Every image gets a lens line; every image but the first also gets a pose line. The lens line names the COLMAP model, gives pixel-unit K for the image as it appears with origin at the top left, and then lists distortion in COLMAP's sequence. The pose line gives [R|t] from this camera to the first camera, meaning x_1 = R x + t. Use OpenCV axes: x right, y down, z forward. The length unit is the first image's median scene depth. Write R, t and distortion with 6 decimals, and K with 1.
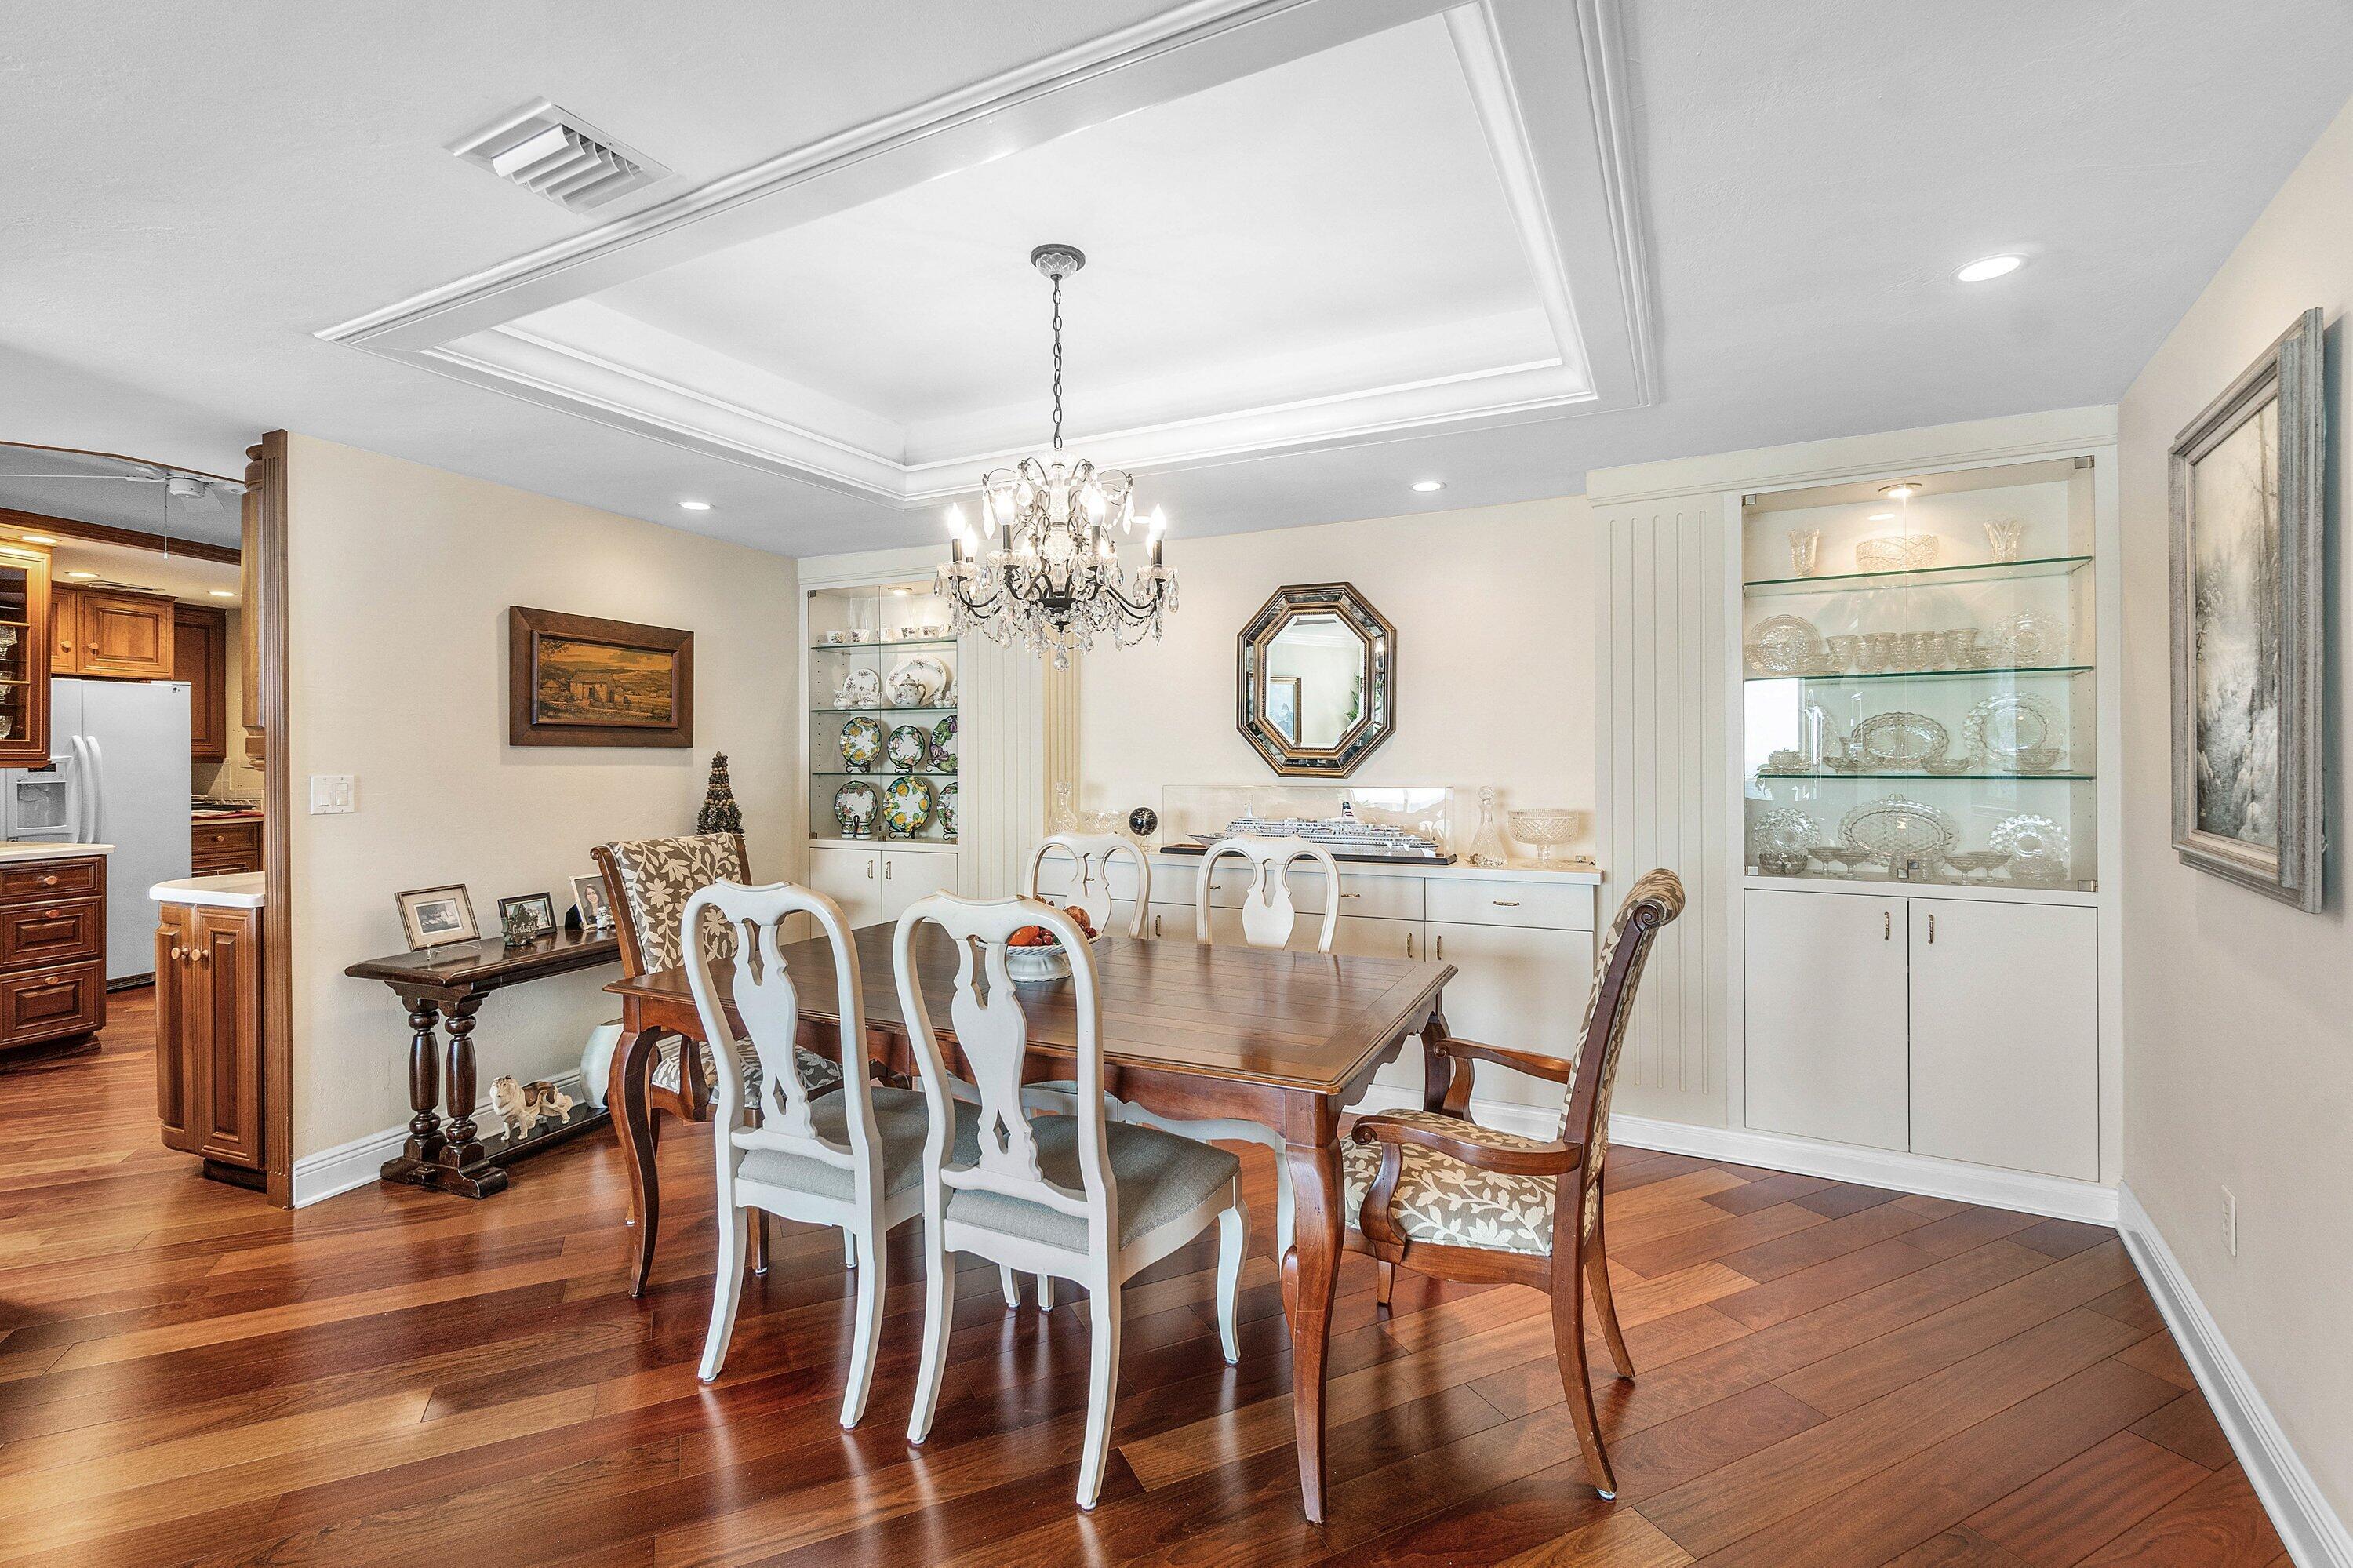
lens RADIAL K [[1026.4, 0, 1186.0], [0, 1026.4, 752.8], [0, 0, 1]] dist [-0.003751, -0.000120]
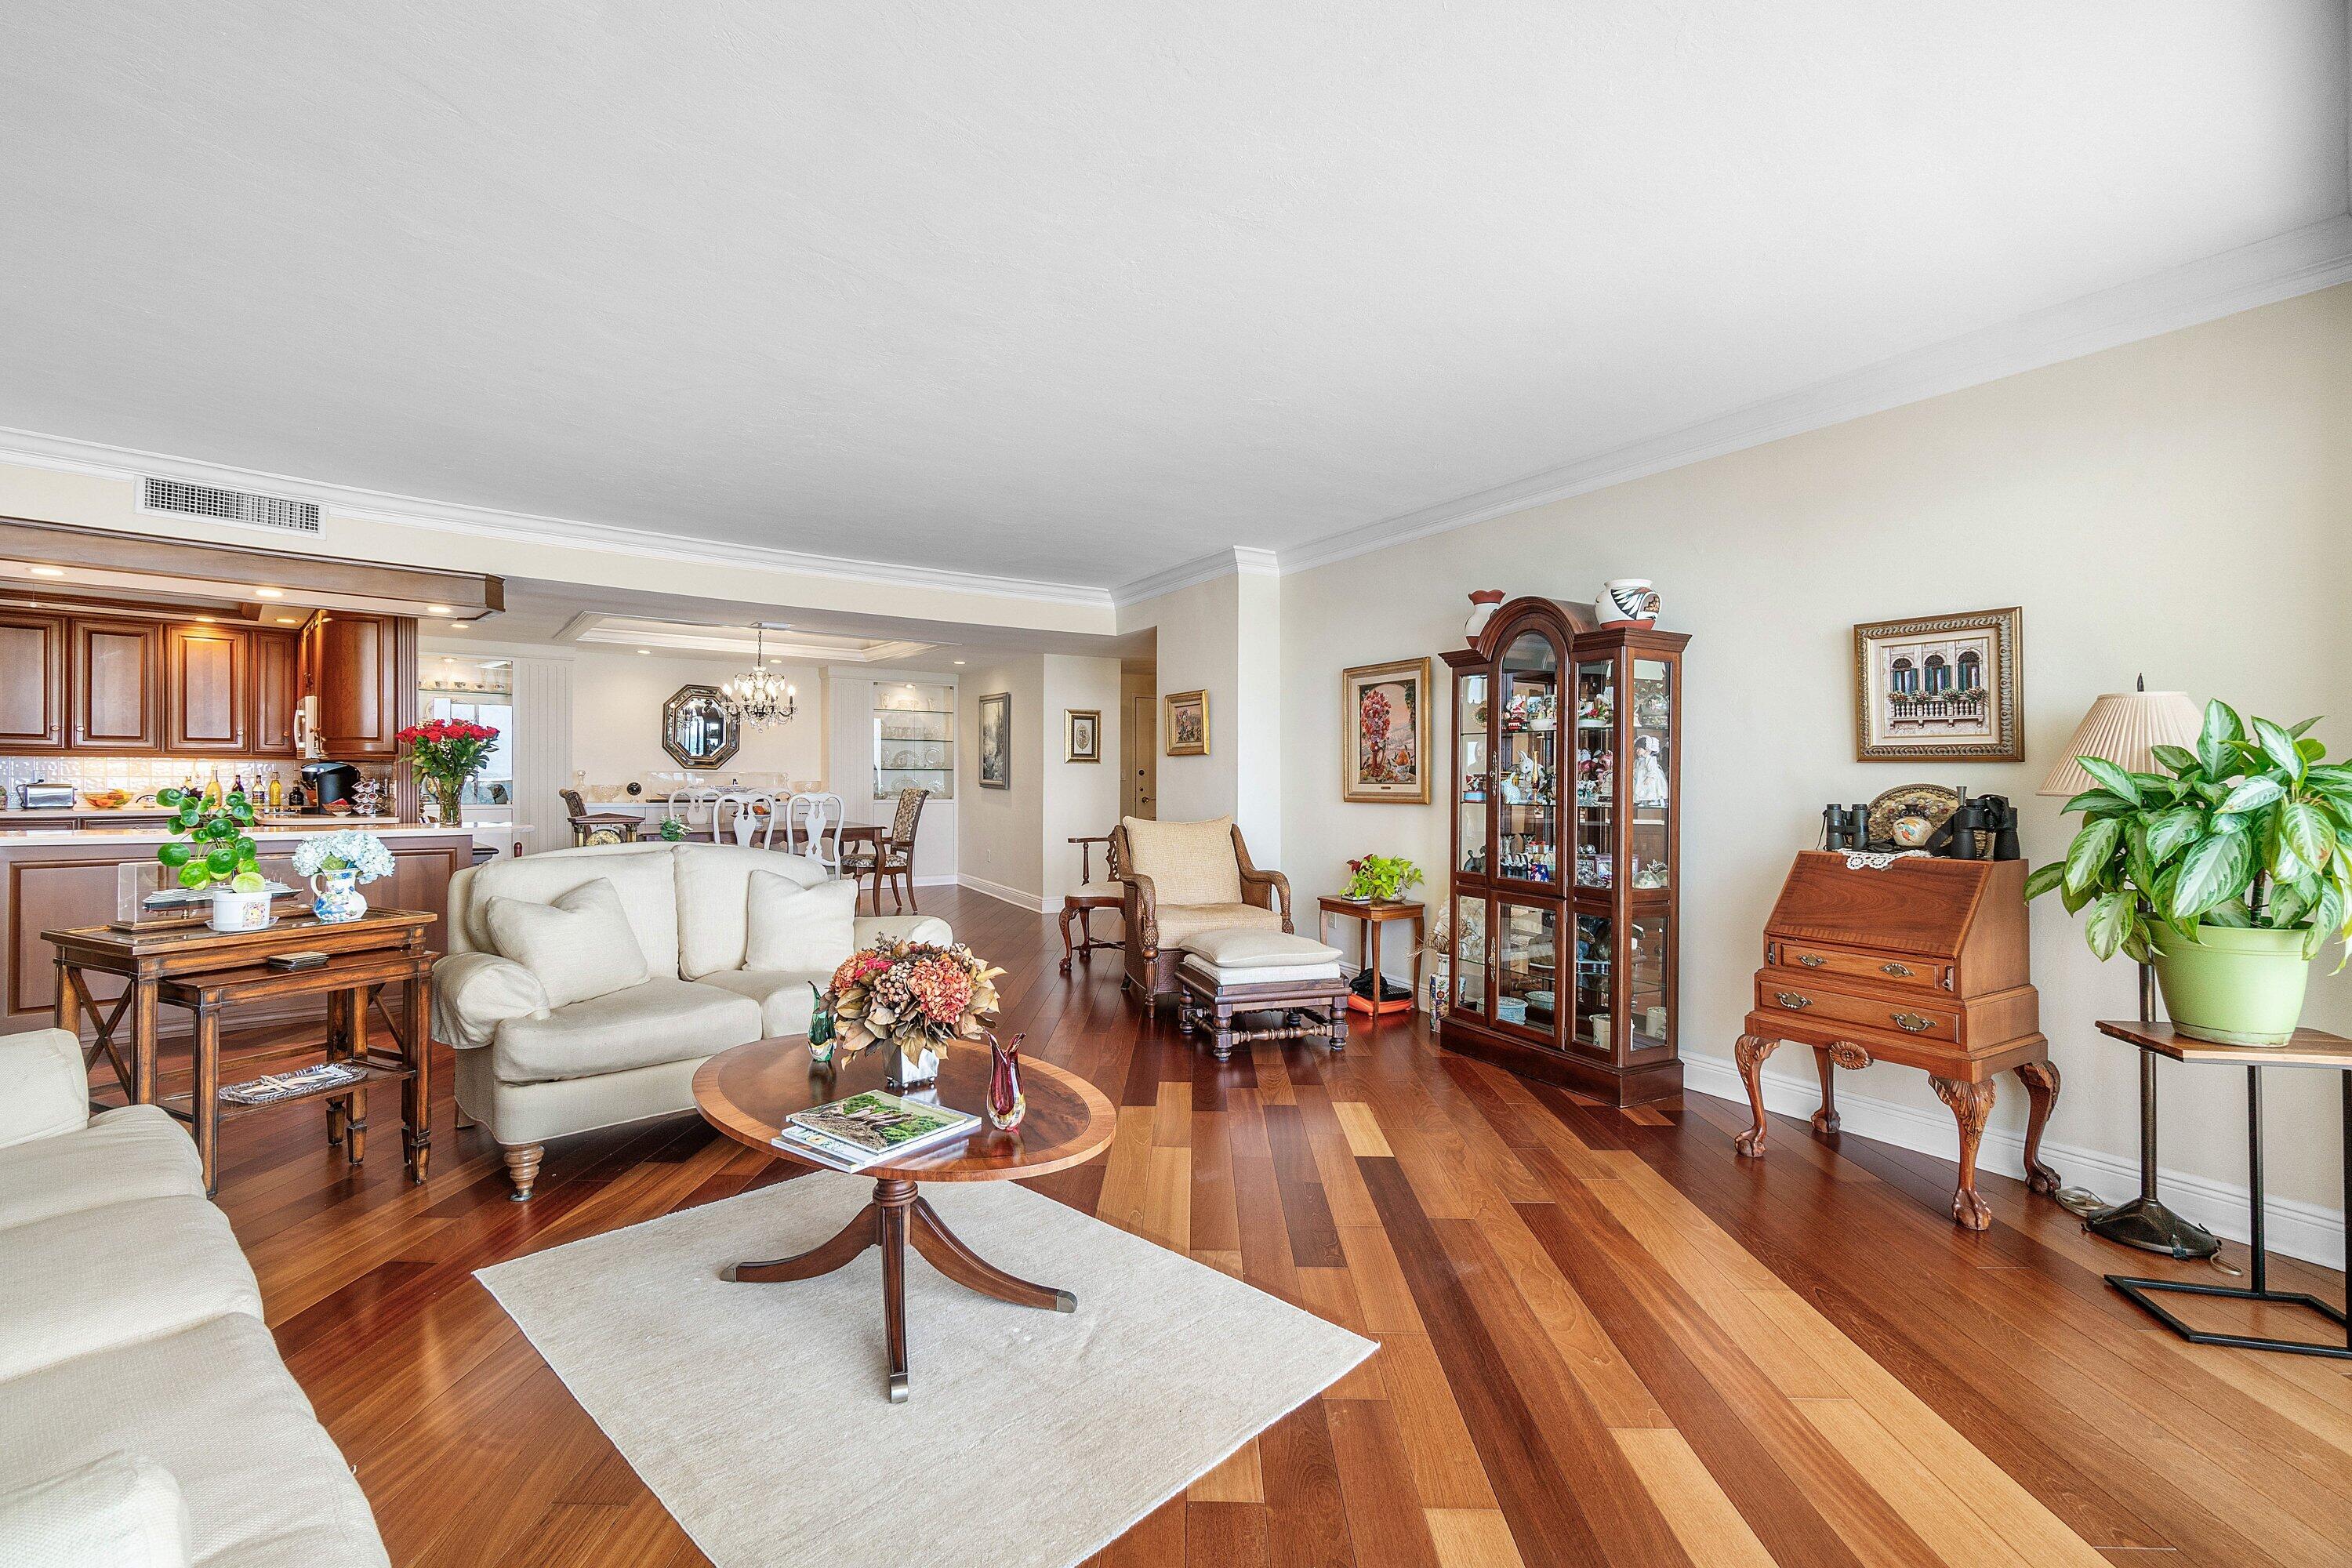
lens RADIAL K [[1026.0, 0, 1180.7], [0, 1026.0, 763.4], [0, 0, 1]] dist [-0.003751, -0.000120]
pose [[0.456388, 0.013817, 0.889673, -1.805182], [-0.015993, 0.999845, -0.007325, 0.013309], [-0.889637, -0.010885, 0.456539, -1.275942]]
